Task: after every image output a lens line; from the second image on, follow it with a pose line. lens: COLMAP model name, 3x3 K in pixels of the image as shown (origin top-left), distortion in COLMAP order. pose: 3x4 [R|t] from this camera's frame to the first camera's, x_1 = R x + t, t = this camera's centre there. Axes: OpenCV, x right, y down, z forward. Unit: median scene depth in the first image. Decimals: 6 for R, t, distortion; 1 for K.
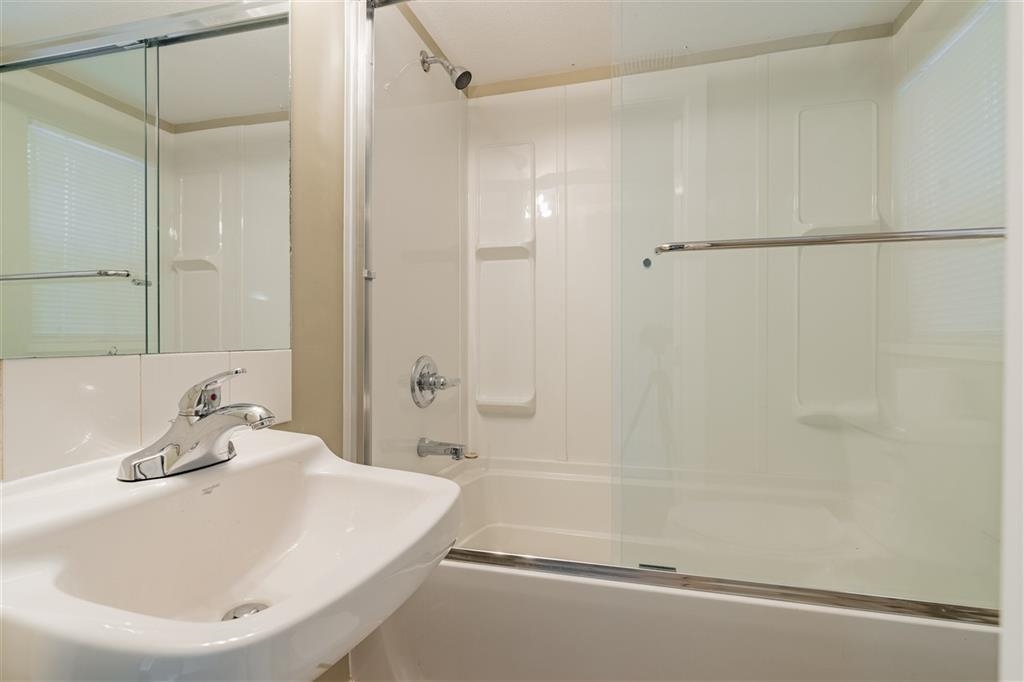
lens RADIAL K [[470.1, 0, 510.8], [0, 470.1, 339.0], [0, 0, 1]] dist [0.001012, 0.000663]
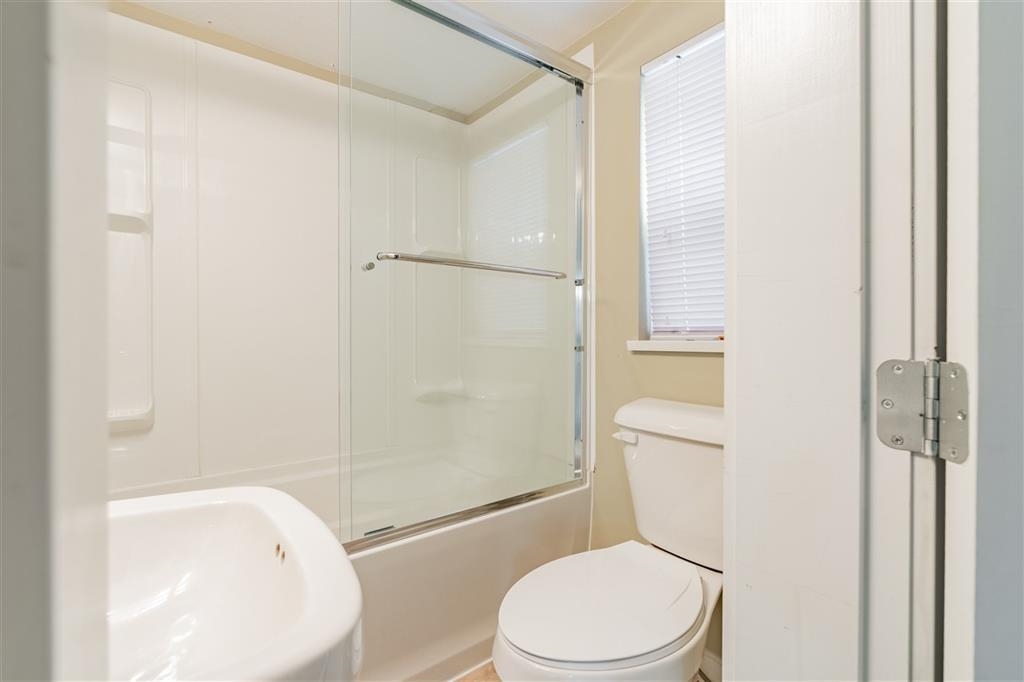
lens RADIAL K [[470.1, 0, 510.8], [0, 470.1, 339.0], [0, 0, 1]] dist [0.001012, 0.000663]
pose [[0.608574, -0.002835, 0.793492, -0.249108], [0.001249, 0.999996, 0.002614, 0.006580], [-0.793496, -0.000599, 0.608575, 0.022445]]
